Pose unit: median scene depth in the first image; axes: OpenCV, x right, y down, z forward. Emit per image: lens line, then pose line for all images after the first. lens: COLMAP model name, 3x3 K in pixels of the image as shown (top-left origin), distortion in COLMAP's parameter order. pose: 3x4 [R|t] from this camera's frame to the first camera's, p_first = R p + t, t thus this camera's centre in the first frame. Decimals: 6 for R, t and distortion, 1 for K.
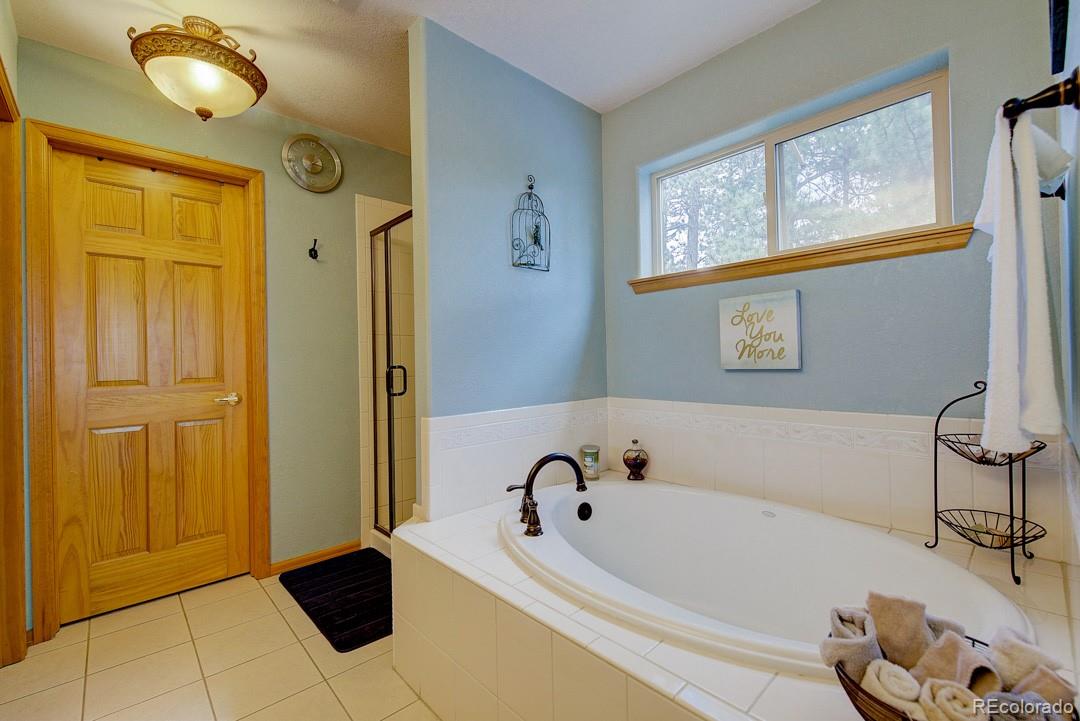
lens RADIAL K [[454.6, 0, 539.0], [0, 454.6, 358.7], [0, 0, 1]] dist [0.008927, -0.004863]
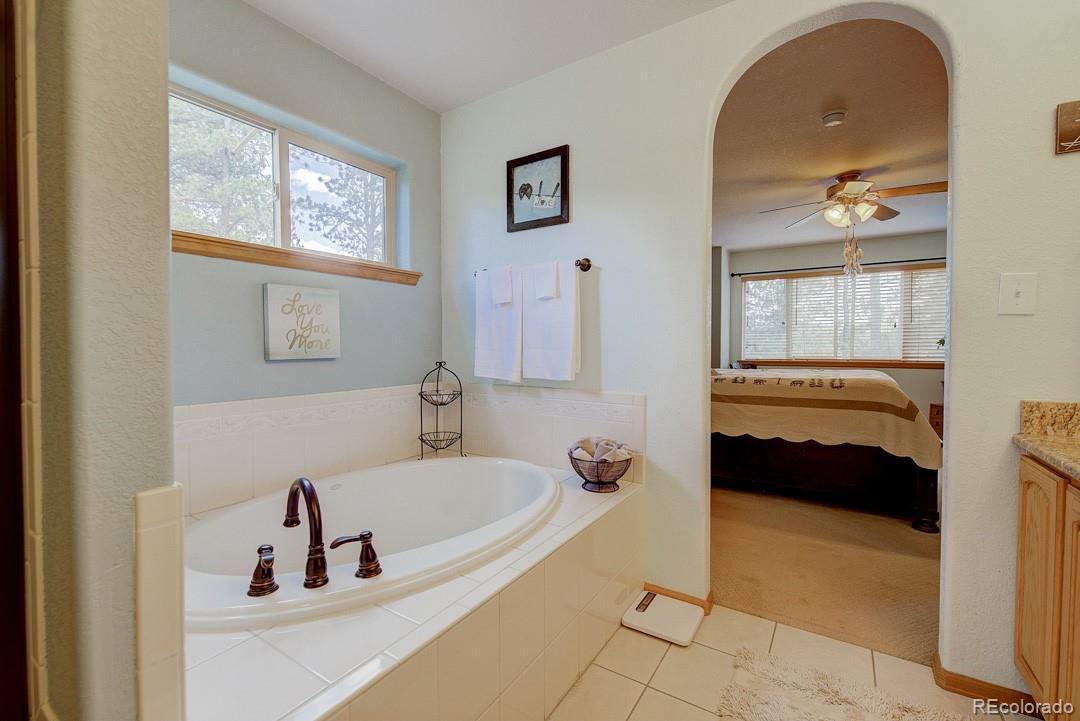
lens RADIAL K [[454.6, 0, 536.7], [0, 454.6, 353.0], [0, 0, 1]] dist [0.008927, -0.004863]
pose [[-0.228485, 0.005758, 0.973530, -0.149290], [0.003610, 0.999981, -0.005067, 0.003913], [-0.973541, 0.002356, -0.228501, 0.163423]]
